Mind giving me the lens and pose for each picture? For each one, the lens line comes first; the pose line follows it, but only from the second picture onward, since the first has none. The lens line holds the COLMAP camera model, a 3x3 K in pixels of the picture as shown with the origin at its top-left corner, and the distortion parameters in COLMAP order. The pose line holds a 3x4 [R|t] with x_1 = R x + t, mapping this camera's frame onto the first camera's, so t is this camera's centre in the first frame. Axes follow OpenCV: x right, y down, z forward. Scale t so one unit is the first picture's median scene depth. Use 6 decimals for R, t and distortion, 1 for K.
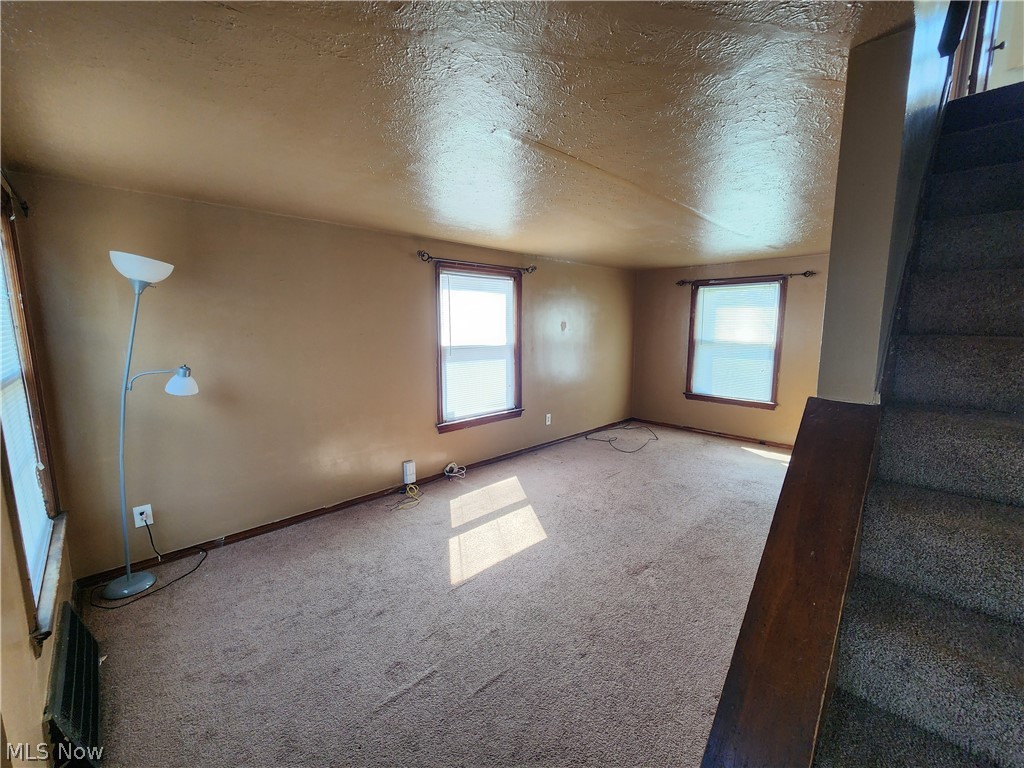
lens RADIAL K [[418.3, 0, 512.0], [0, 418.3, 384.0], [0, 0, 1]] dist [-0.019704, 0.003598]
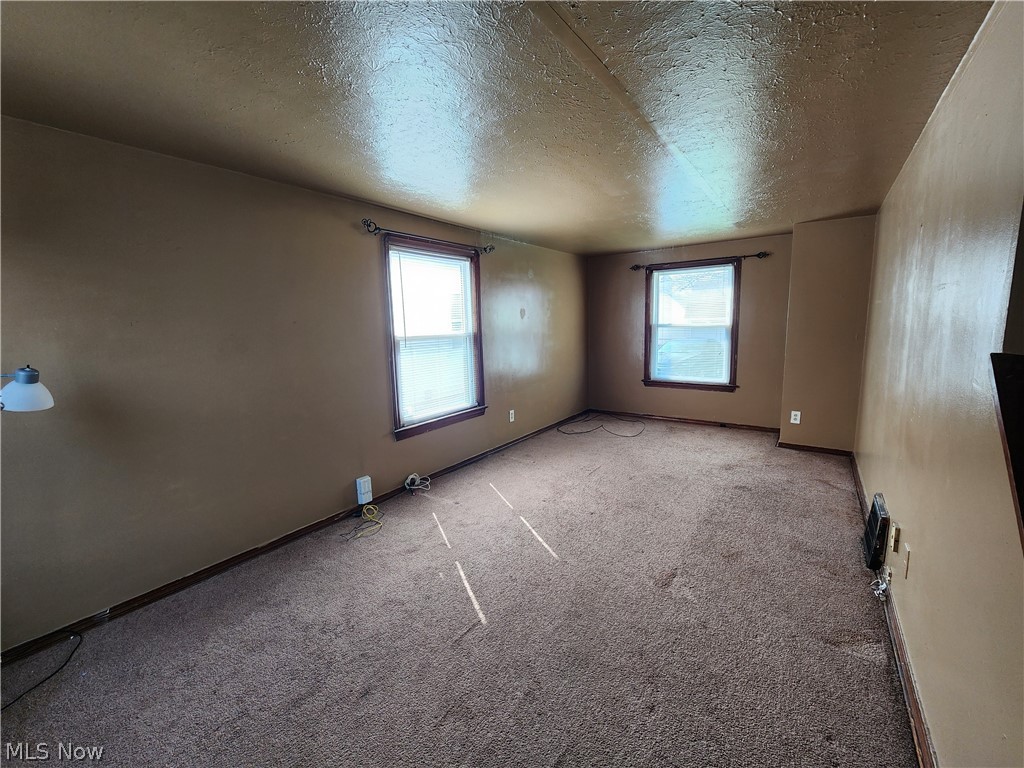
lens RADIAL K [[418.6, 0, 512.5], [0, 418.6, 383.5], [0, 0, 1]] dist [-0.008736, 0.000137]
pose [[0.982117, -0.050941, 0.181252, -0.091978], [0.050914, 0.998691, 0.004803, 0.011898], [-0.181259, 0.004511, 0.983425, 0.128120]]
